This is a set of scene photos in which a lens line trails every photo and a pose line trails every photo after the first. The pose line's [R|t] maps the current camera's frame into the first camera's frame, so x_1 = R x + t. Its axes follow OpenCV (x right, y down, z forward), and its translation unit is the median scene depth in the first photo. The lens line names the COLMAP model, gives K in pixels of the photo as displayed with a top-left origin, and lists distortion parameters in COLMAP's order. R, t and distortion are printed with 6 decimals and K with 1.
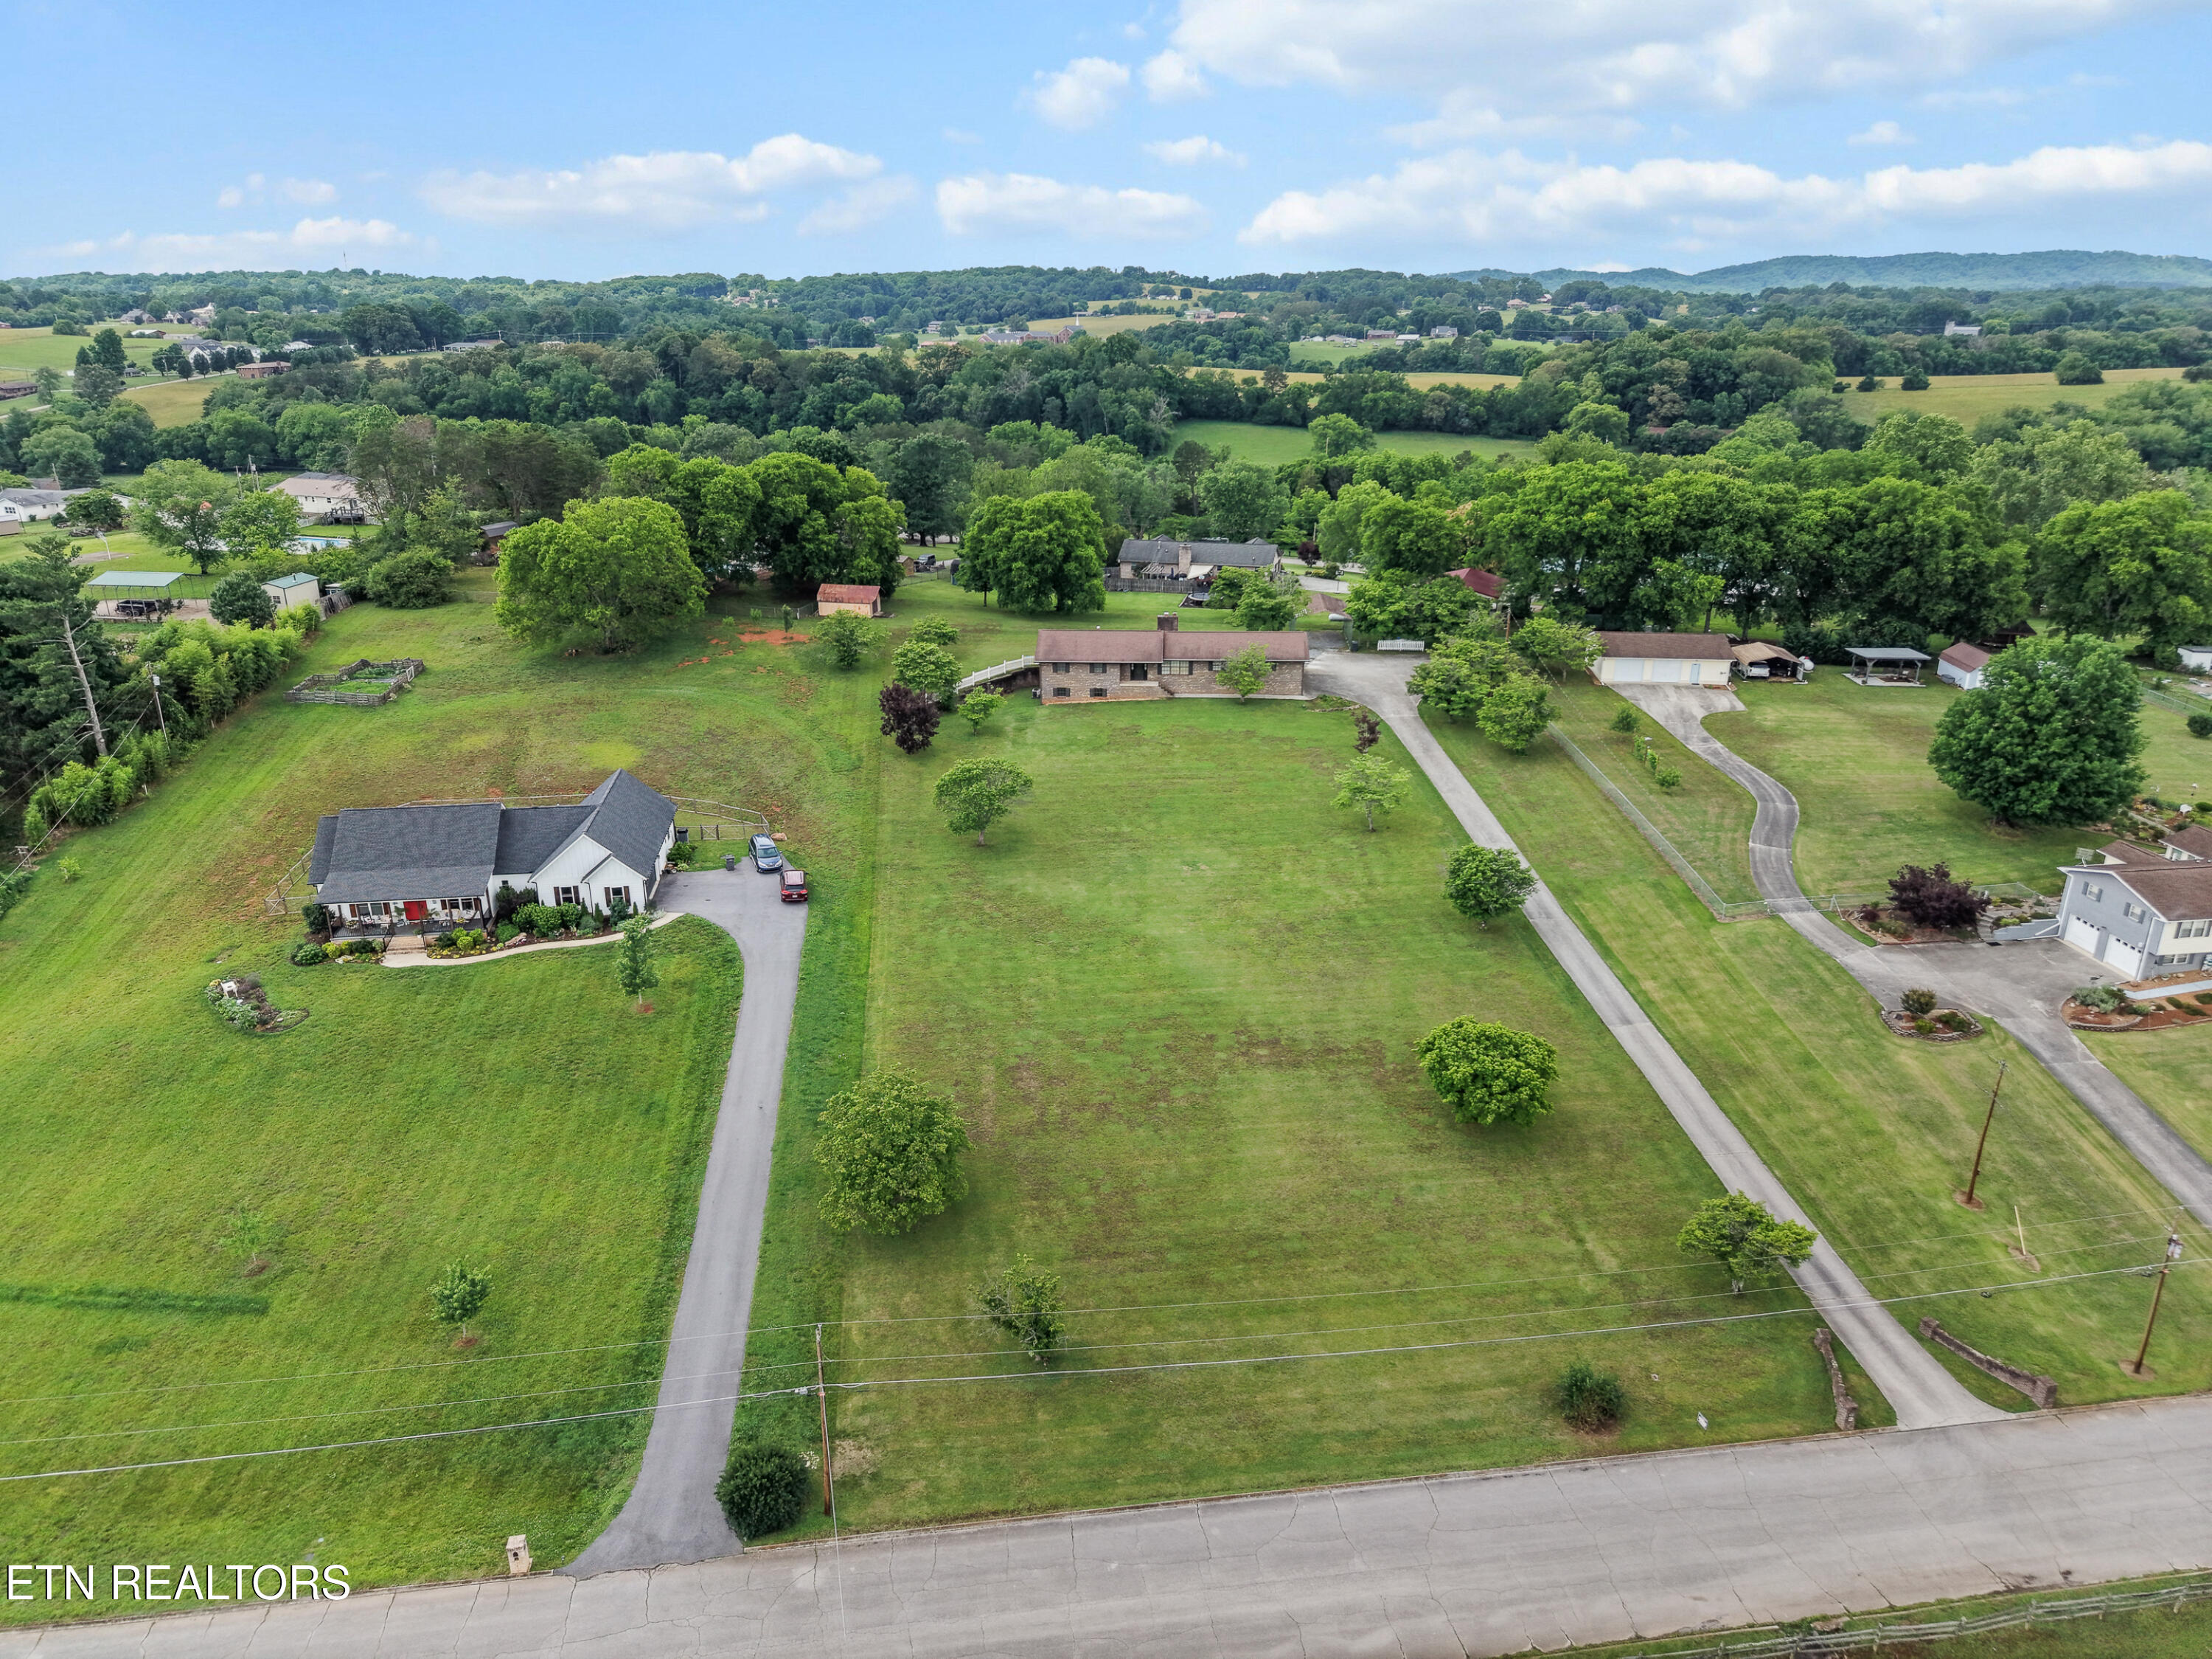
lens RADIAL K [[1456.5, 0, 1106.0], [0, 1456.5, 829.5], [0, 0, 1]] dist [0.061220, -0.089178]
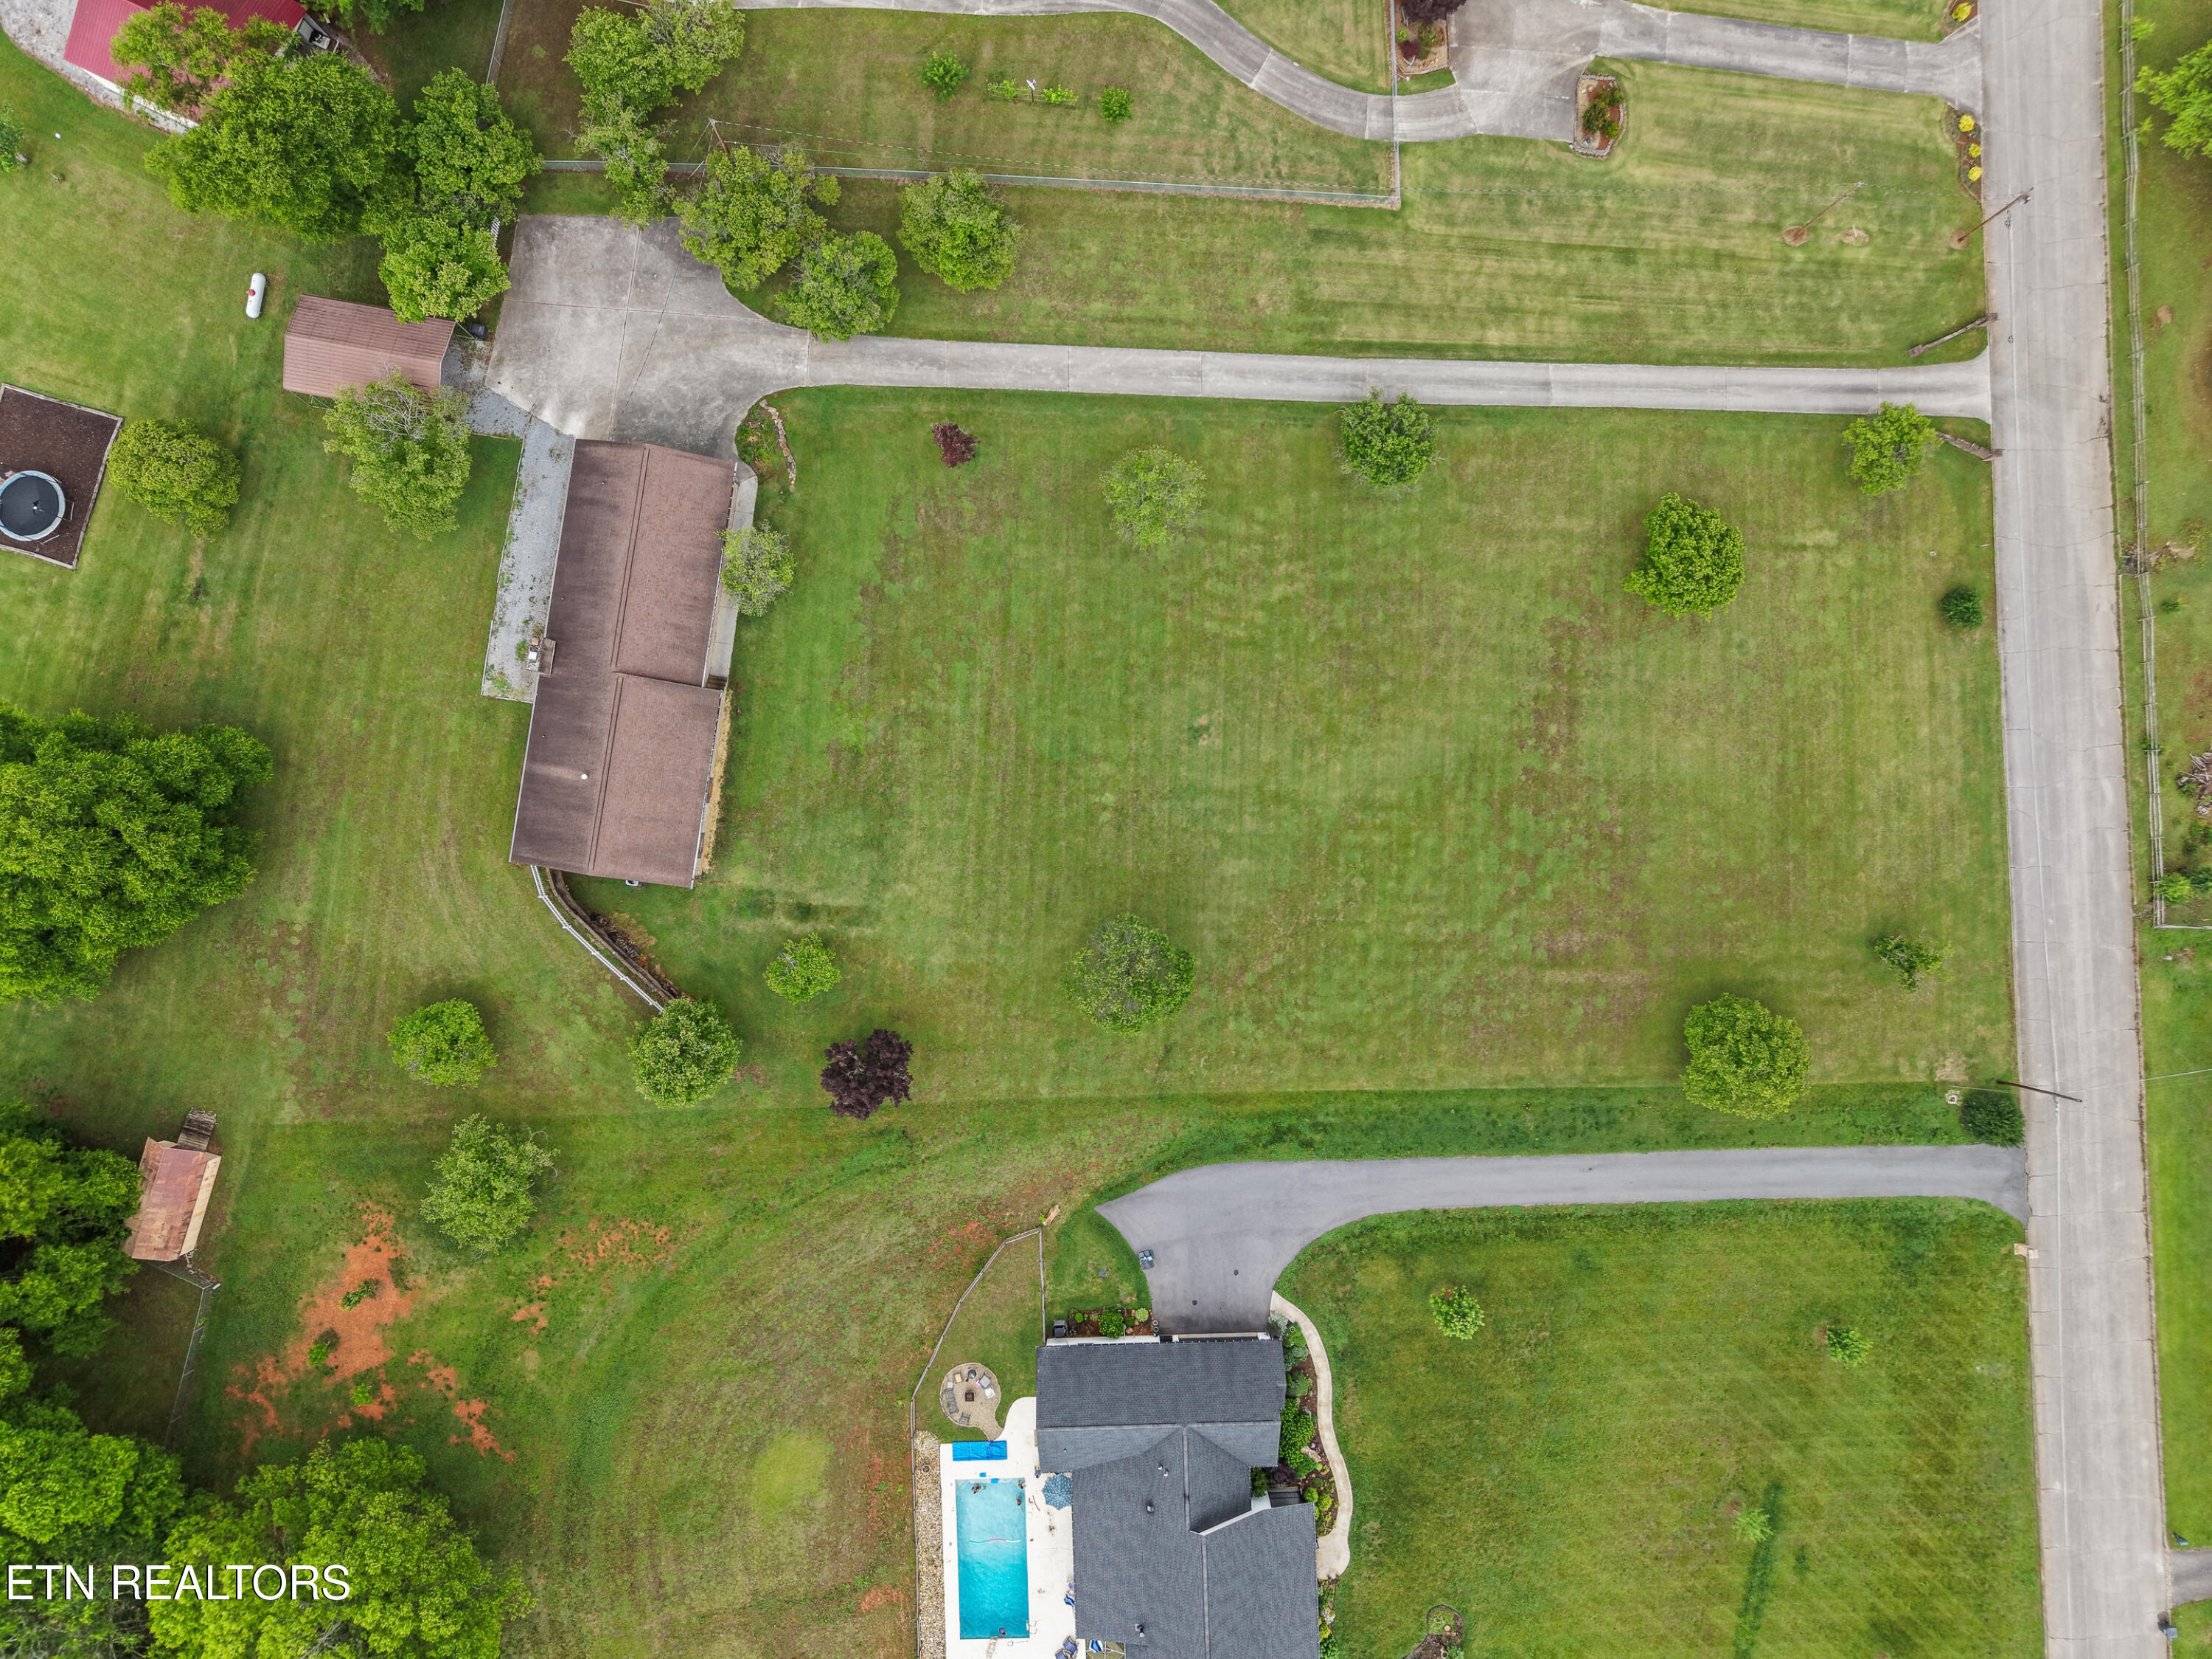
lens RADIAL K [[1456.5, 0, 1106.0], [0, 1456.5, 829.5], [0, 0, 1]] dist [0.061220, -0.089178]
pose [[0.106710, -0.994174, 0.015207, -0.029669], [0.351528, 0.052029, 0.934731, -1.370669], [-0.930076, -0.094399, 0.355032, 1.244727]]
